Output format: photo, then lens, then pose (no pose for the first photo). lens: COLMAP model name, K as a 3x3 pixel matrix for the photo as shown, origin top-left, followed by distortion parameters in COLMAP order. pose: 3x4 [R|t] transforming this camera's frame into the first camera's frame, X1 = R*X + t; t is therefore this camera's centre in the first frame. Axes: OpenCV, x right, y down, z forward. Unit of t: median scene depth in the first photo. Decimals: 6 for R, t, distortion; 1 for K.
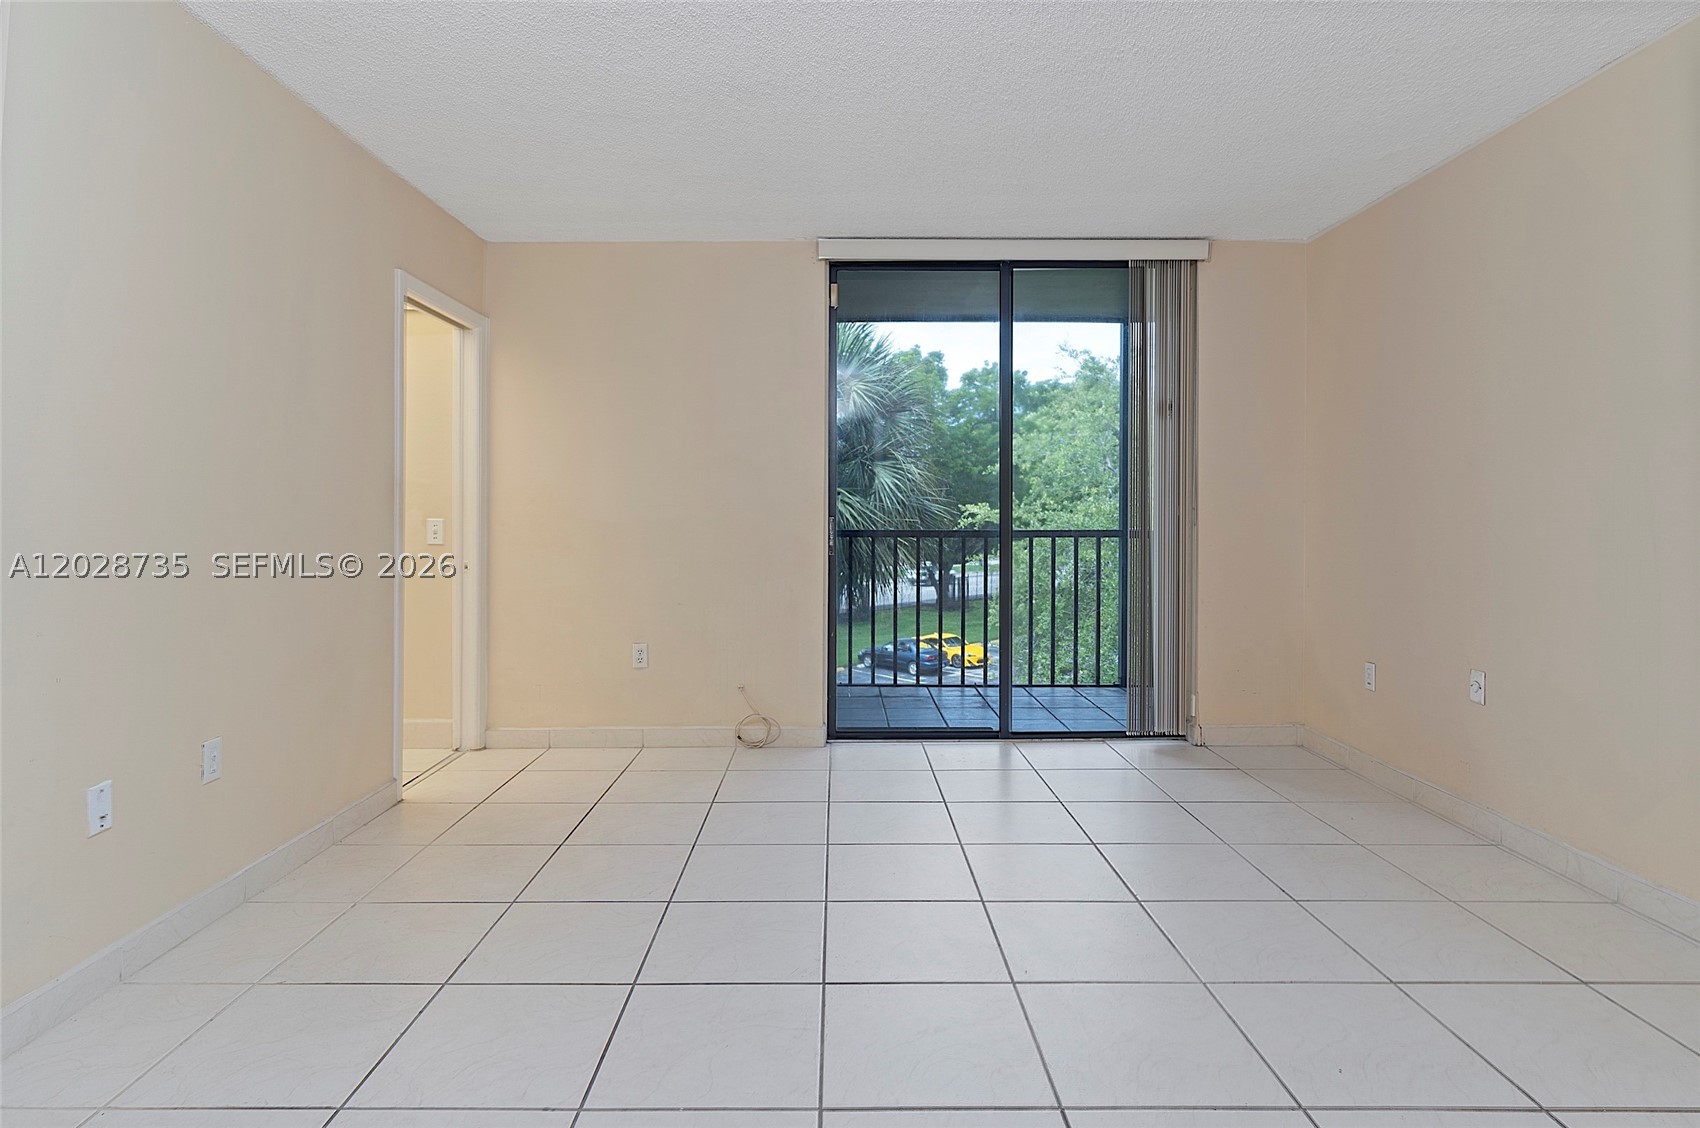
lens RADIAL K [[897.3, 0, 814.6], [0, 897.3, 514.4], [0, 0, 1]] dist [0.002245, 0.000973]
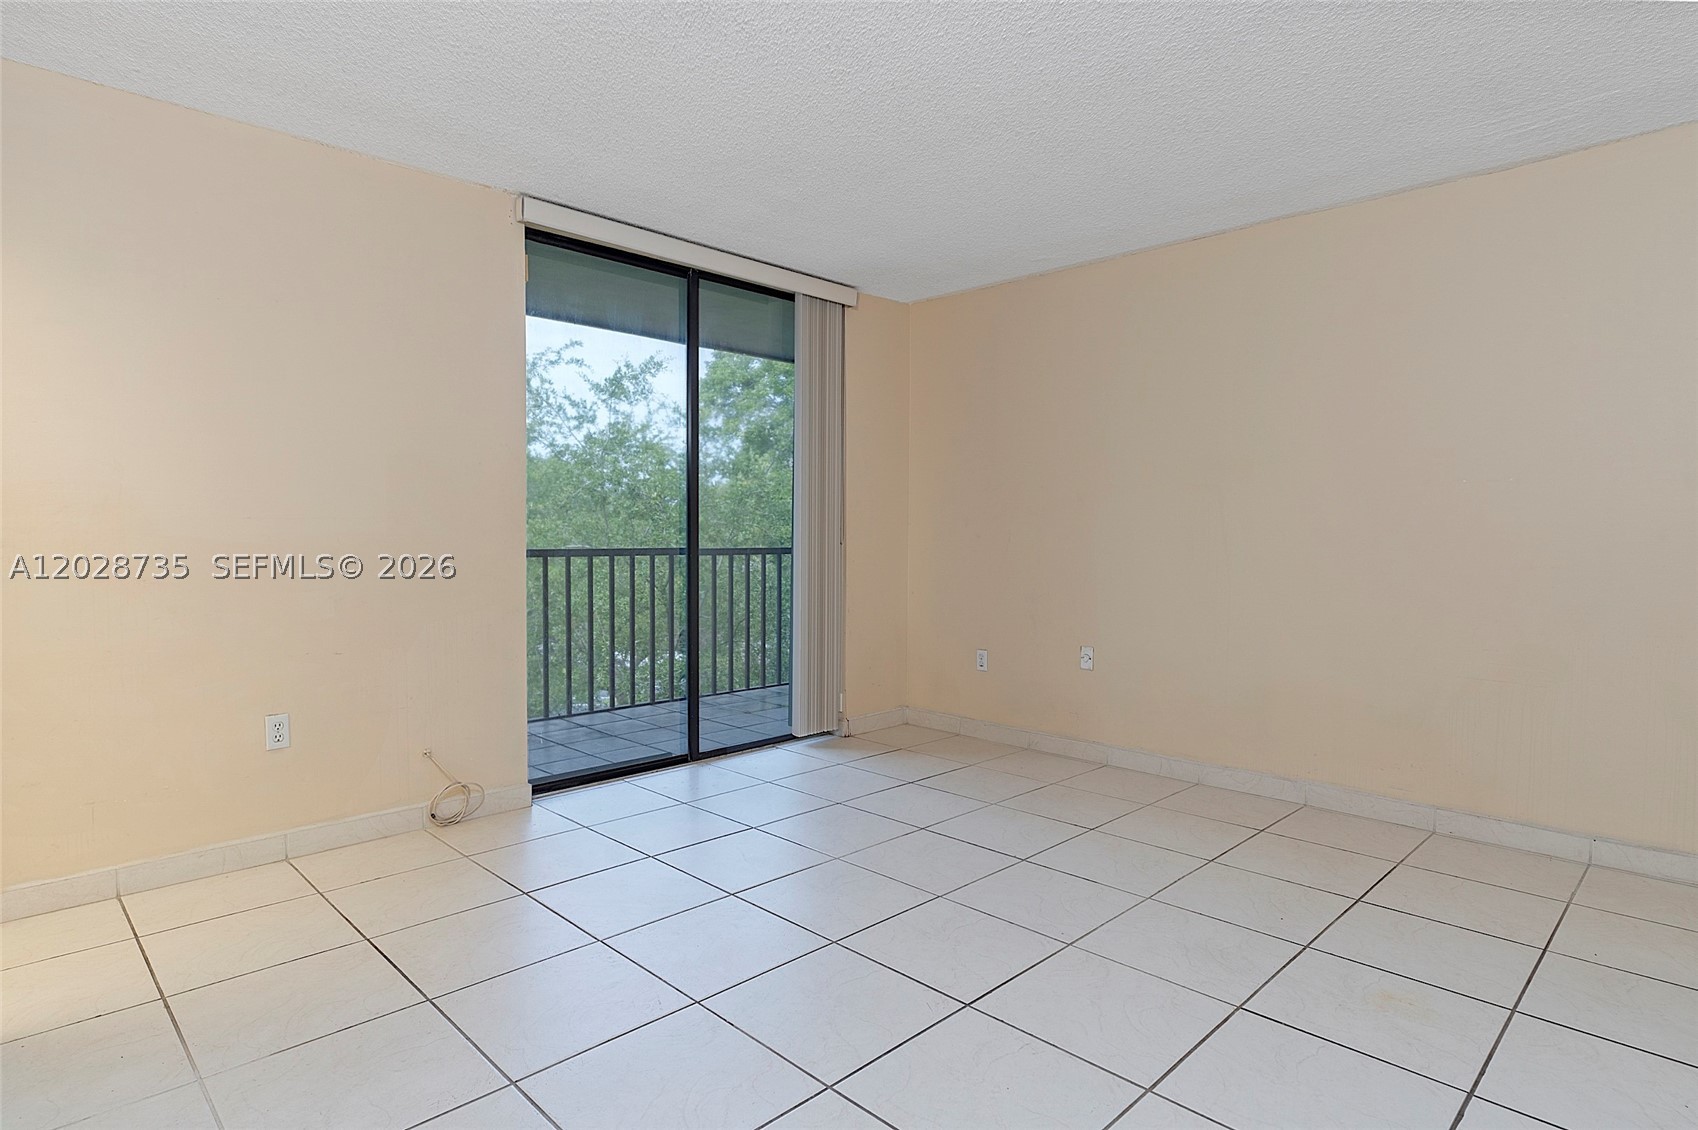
lens RADIAL K [[896.3, 0, 827.6], [0, 896.3, 570.6], [0, 0, 1]] dist [0.002245, 0.000973]
pose [[0.716916, -0.023792, 0.696753, -0.371473], [-0.005366, 0.999200, 0.039642, 0.001991], [-0.697138, -0.032159, 0.716215, 0.206019]]
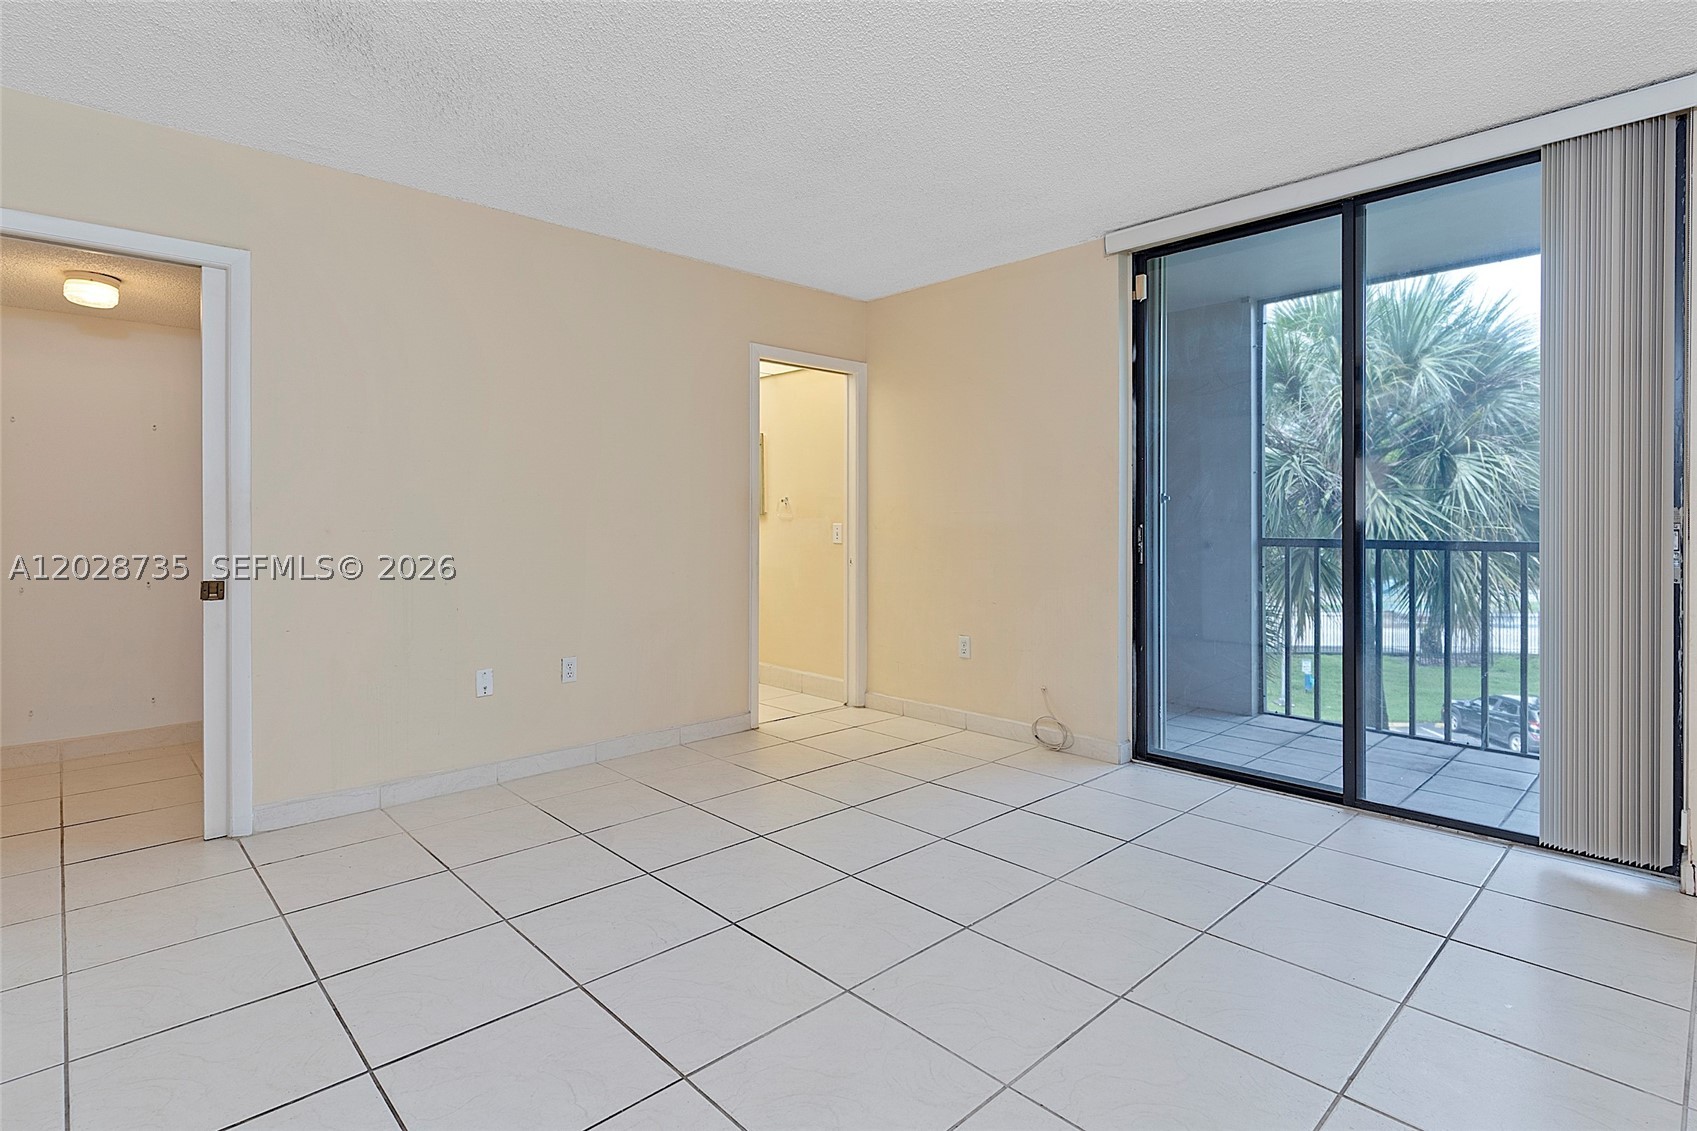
lens RADIAL K [[822.0, 0, 836.4], [0, 822.0, 520.4], [0, 0, 1]] dist [0.011015, -0.003444]
pose [[0.690661, -0.000748, -0.723178, 0.434150], [-0.000383, 0.999999, -0.001400, 0.001627], [0.723178, 0.001243, 0.690660, 0.179992]]
